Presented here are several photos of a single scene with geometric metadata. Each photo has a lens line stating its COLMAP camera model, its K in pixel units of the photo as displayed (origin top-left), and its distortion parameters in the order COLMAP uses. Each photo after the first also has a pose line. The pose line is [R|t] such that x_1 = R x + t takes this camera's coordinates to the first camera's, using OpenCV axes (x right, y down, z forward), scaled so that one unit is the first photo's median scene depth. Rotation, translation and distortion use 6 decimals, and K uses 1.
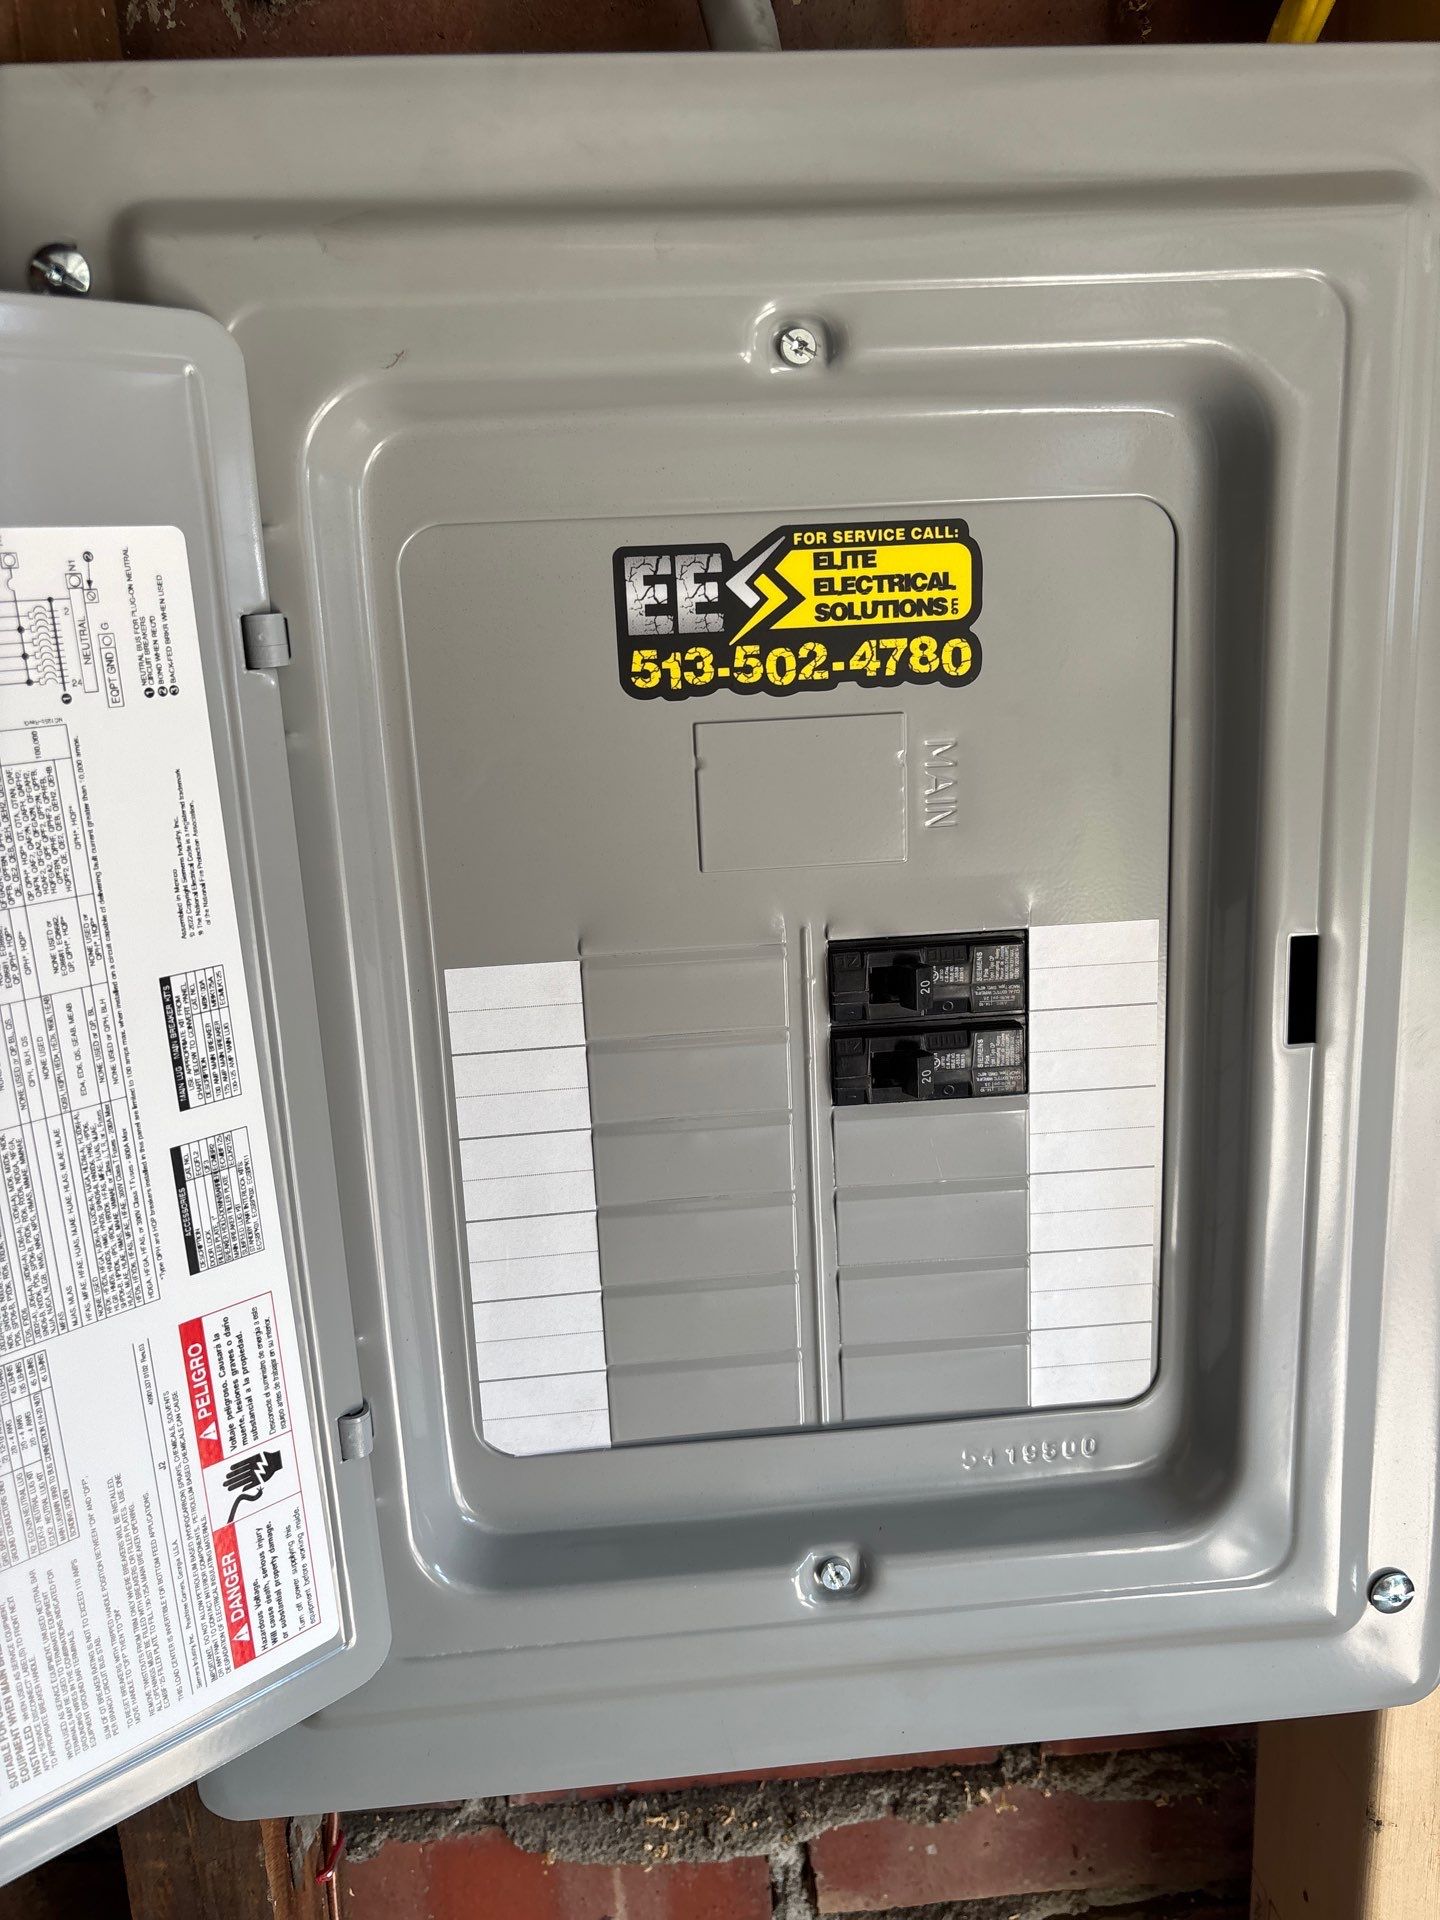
lens RADIAL K [[1449.7, 0, 720.0], [0, 1449.7, 960.0], [0, 0, 1]] dist [0.022665, -0.043148]
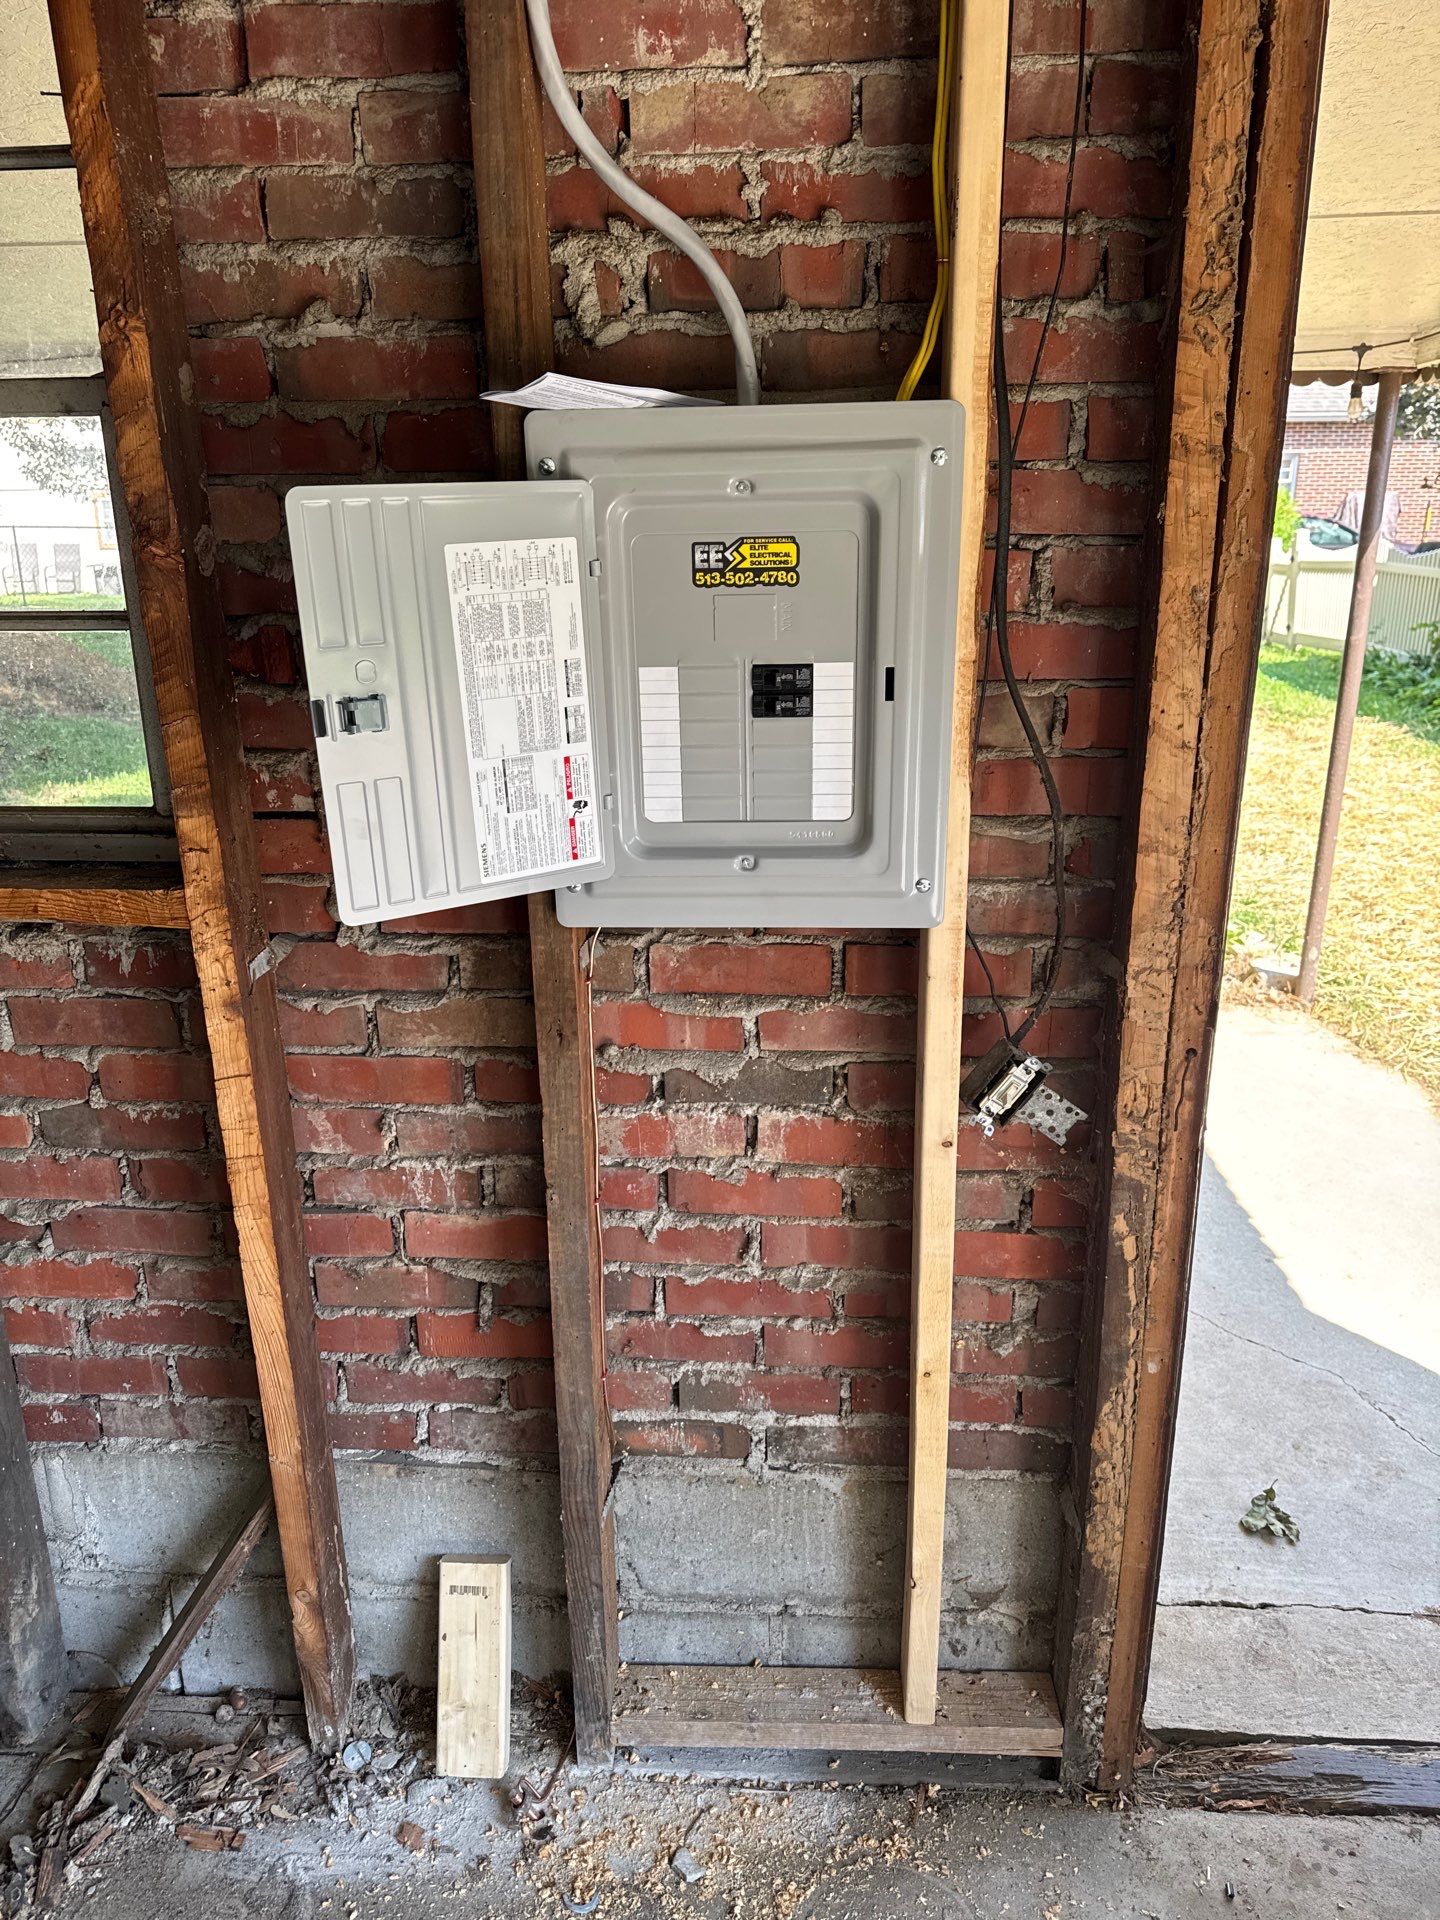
lens RADIAL K [[1357.9, 0, 720.0], [0, 1357.9, 960.0], [0, 0, 1]] dist [0.185590, -0.468980]
pose [[0.987050, 0.072544, -0.143069, 0.525889], [-0.057694, 0.992761, 0.105346, 0.350940], [0.149676, -0.095727, 0.984090, -2.281185]]
